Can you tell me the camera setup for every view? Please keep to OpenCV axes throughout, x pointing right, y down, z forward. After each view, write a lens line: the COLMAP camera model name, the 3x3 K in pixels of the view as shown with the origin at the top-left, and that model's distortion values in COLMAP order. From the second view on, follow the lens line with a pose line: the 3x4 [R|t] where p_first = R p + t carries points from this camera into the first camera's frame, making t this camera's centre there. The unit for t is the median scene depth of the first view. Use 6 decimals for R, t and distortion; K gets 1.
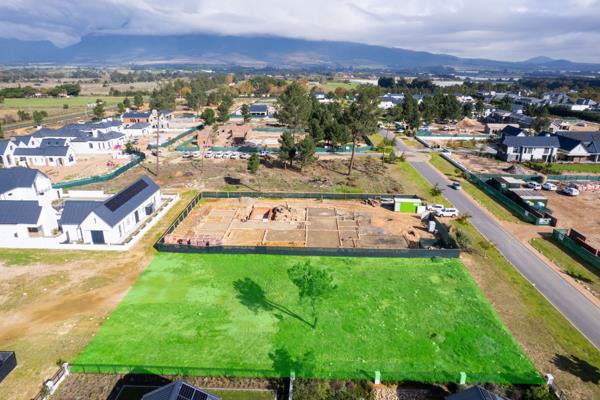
lens RADIAL K [[384.1, 0, 301.6], [0, 384.1, 191.9], [0, 0, 1]] dist [-0.066315, 0.061851]
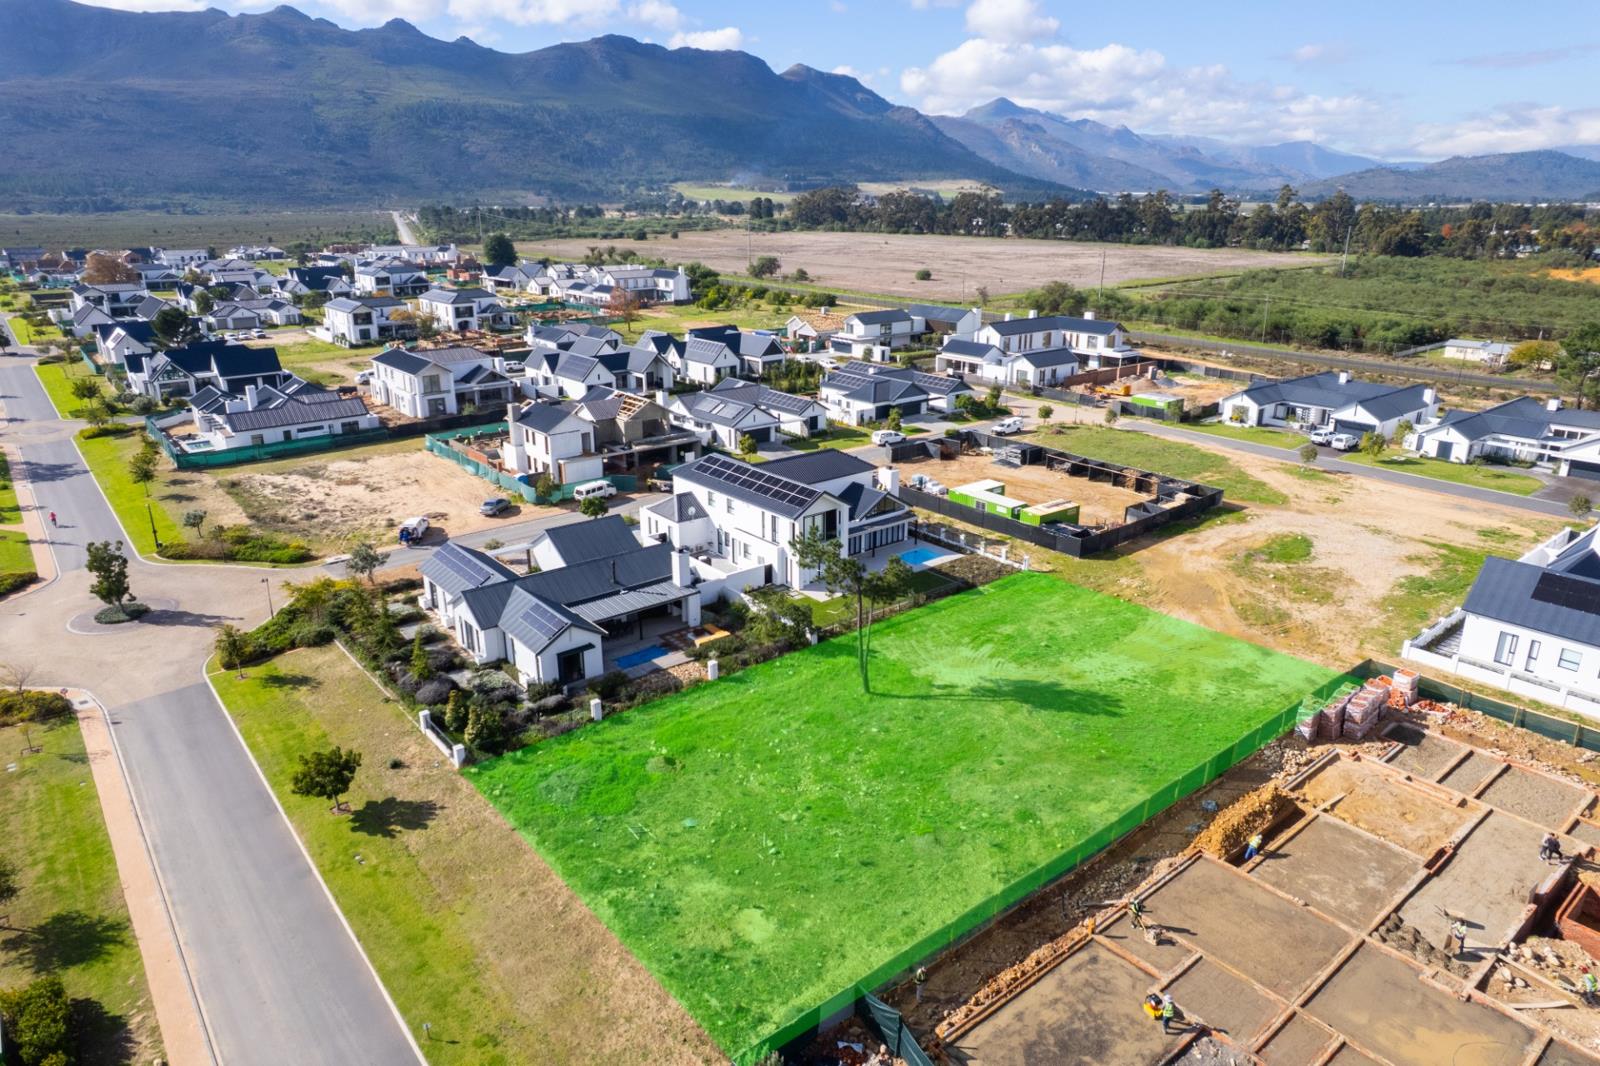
lens RADIAL K [[1024.4, 0, 804.2], [0, 1024.4, 511.4], [0, 0, 1]] dist [-0.066315, 0.061851]
pose [[-0.752785, 0.192541, -0.629478, 0.483918], [-0.210527, 0.835621, 0.507362, -0.280903], [0.623693, 0.514457, -0.588508, 0.851306]]
